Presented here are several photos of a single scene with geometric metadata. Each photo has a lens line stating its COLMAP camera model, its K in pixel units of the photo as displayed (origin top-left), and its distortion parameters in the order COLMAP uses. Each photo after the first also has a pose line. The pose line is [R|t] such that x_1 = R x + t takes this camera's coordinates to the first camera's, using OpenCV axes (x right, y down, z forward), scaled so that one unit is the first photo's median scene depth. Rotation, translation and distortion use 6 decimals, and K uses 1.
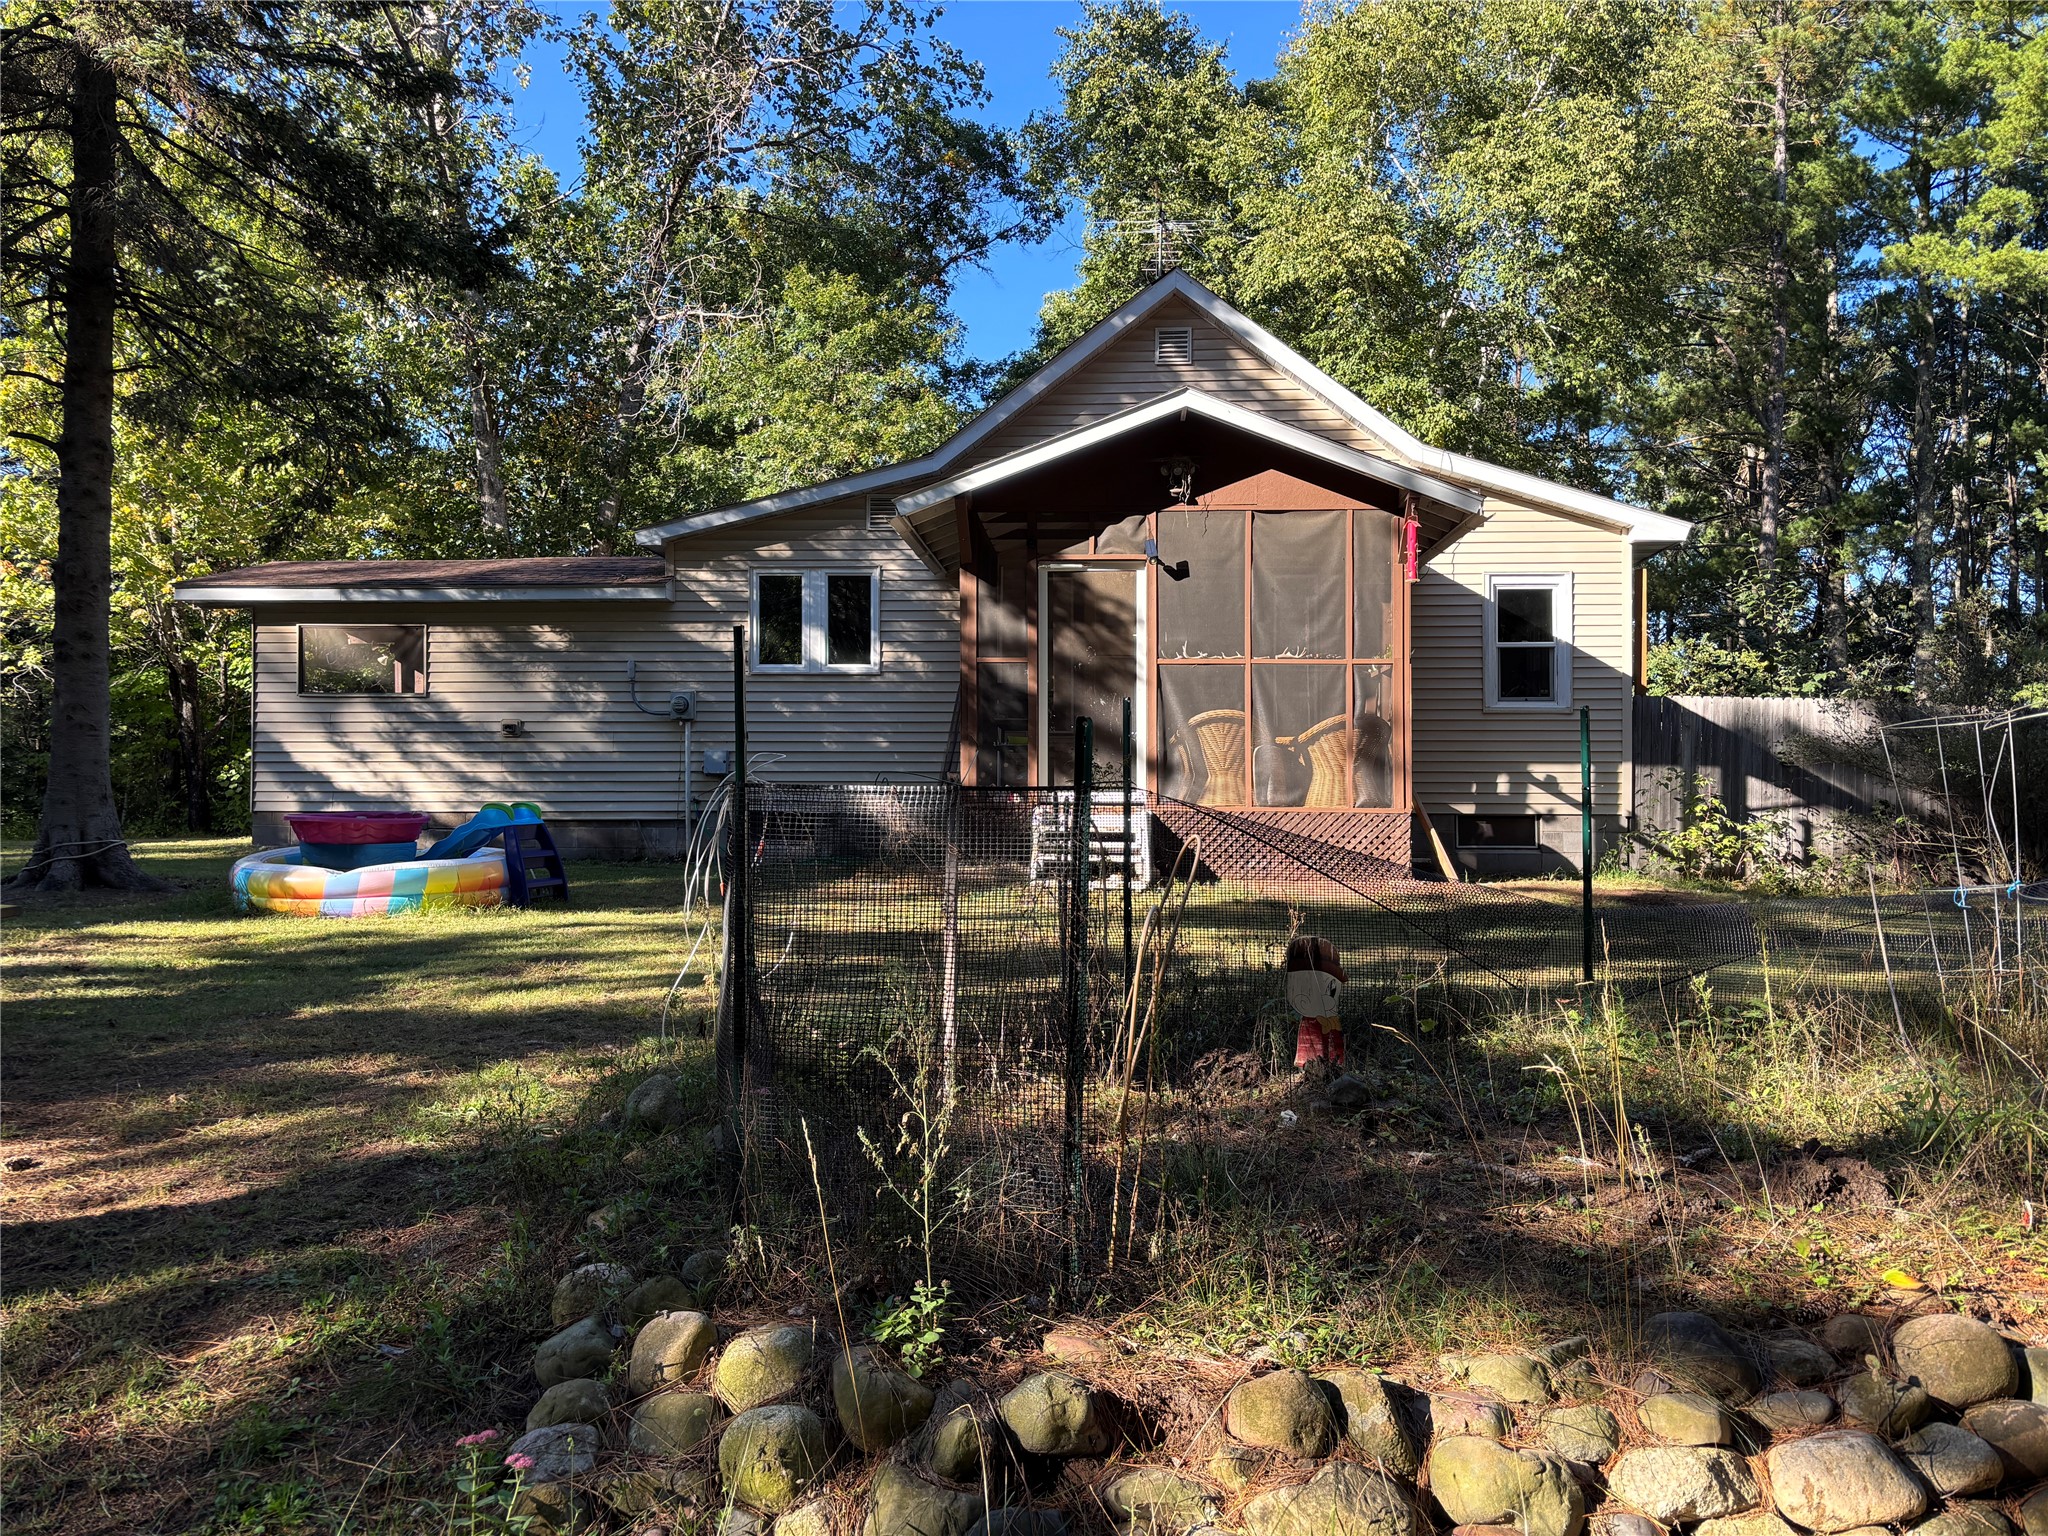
lens RADIAL K [[1550.0, 0, 1024.0], [0, 1550.0, 768.0], [0, 0, 1]] dist [0.064016, -0.001012]
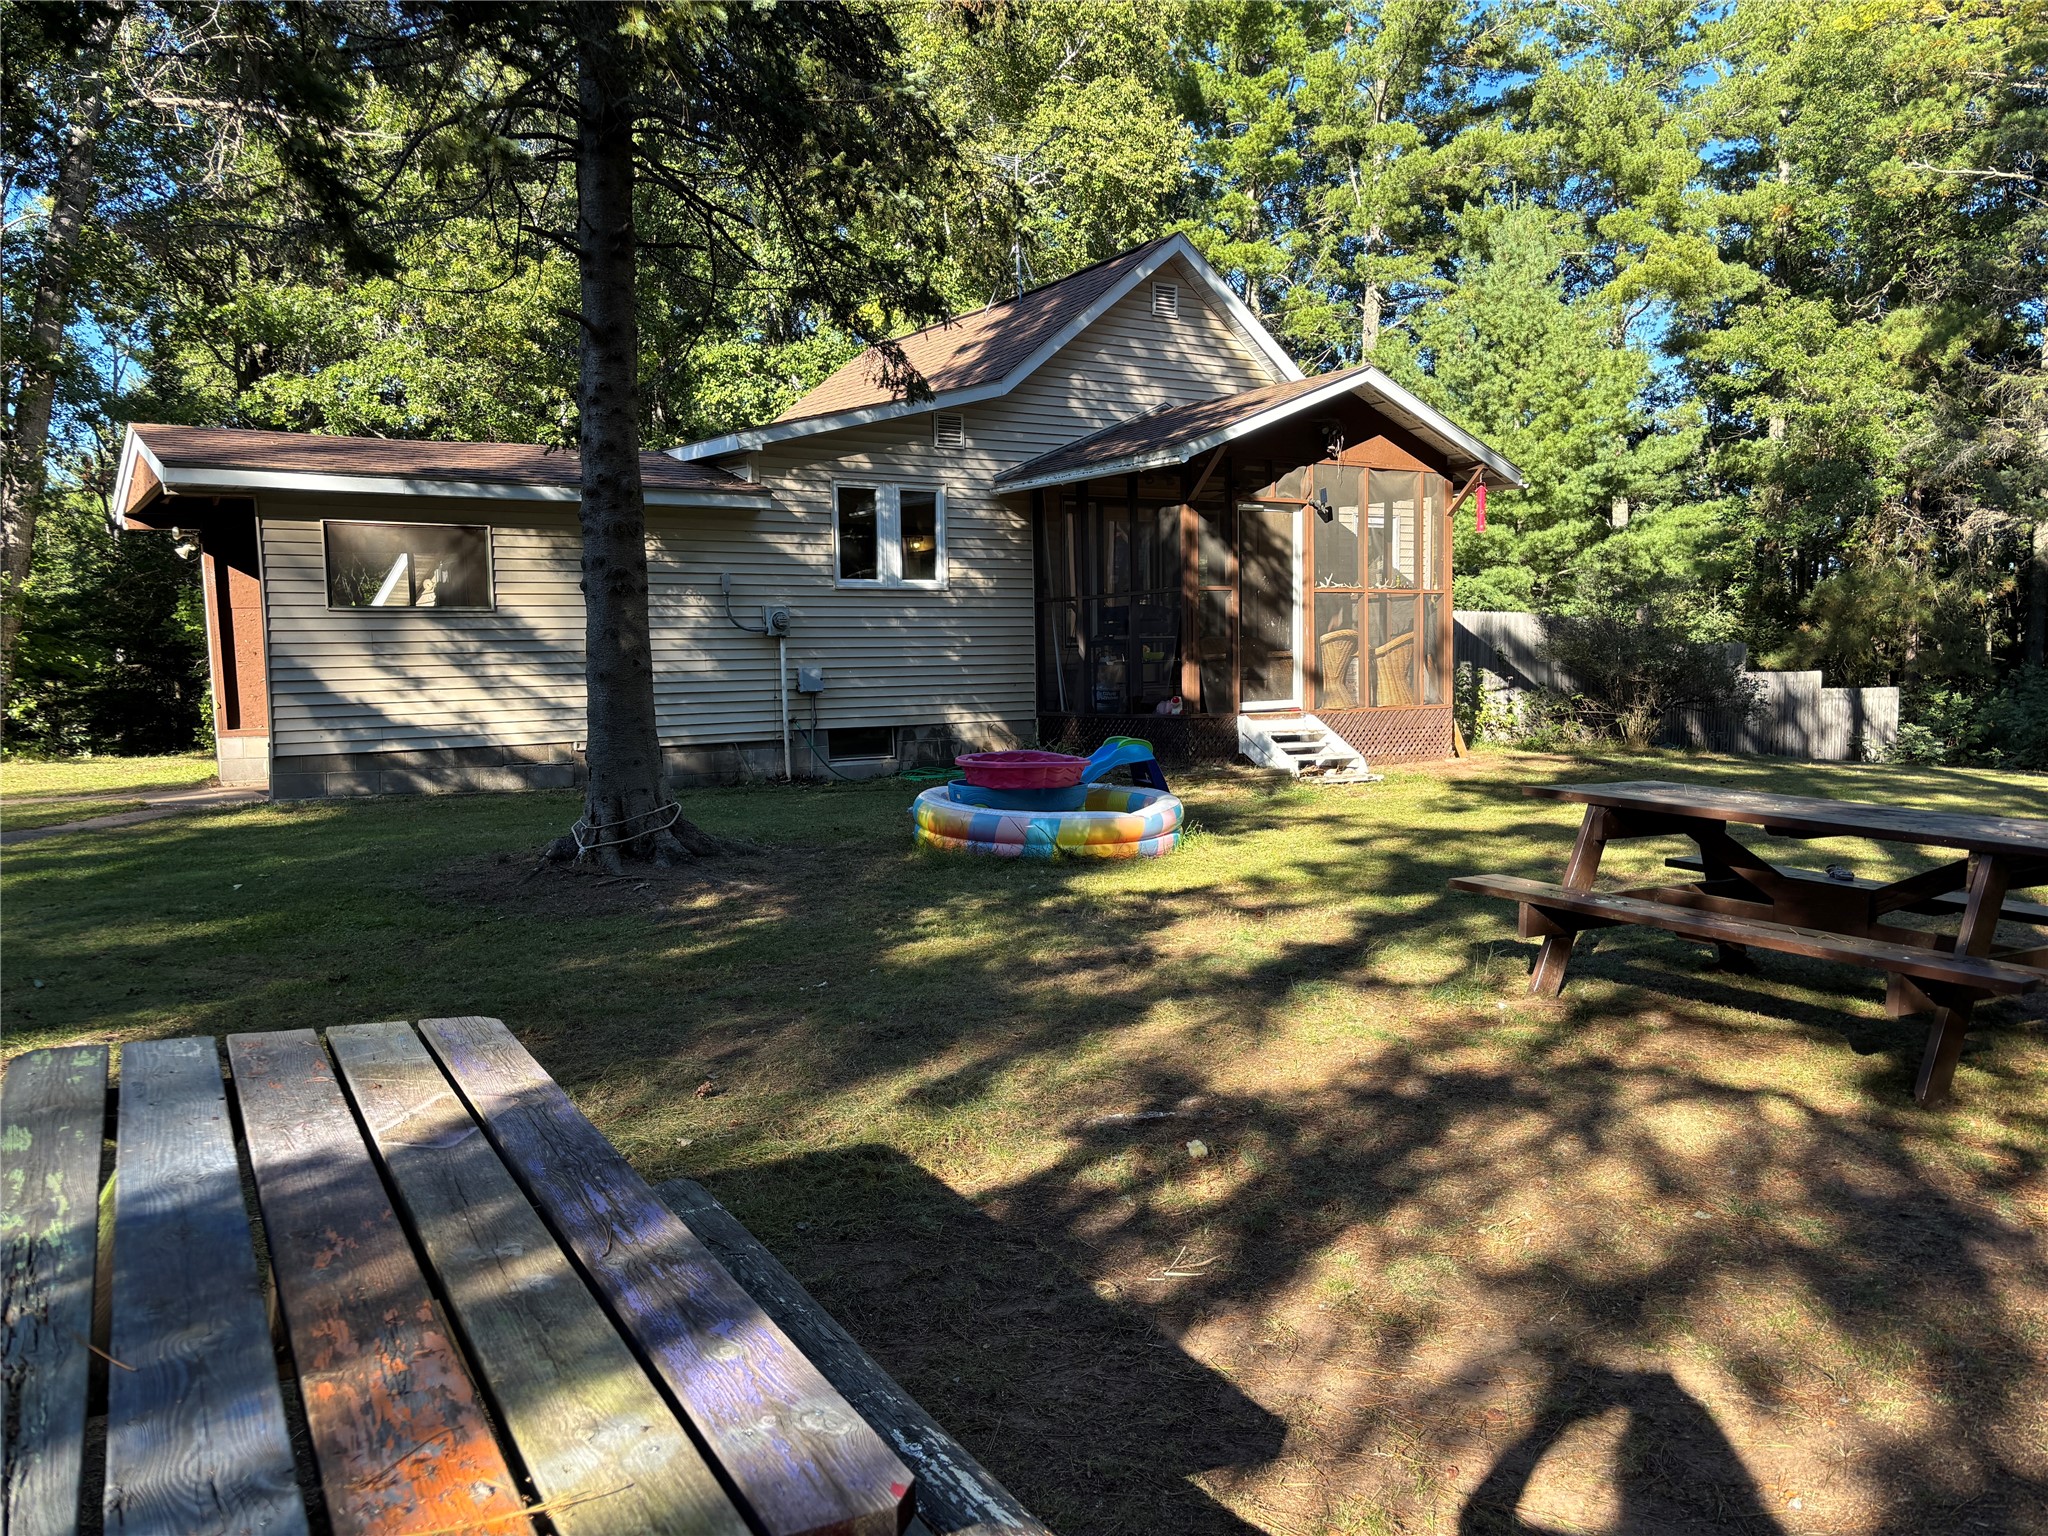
lens RADIAL K [[1537.2, 0, 1024.0], [0, 1537.2, 768.0], [0, 0, 1]] dist [0.052606, -0.000425]
pose [[0.790998, -0.062870, 0.608580, -0.682408], [0.010604, 0.995966, 0.089107, -0.032919], [-0.611727, -0.064031, 0.788473, 0.154010]]
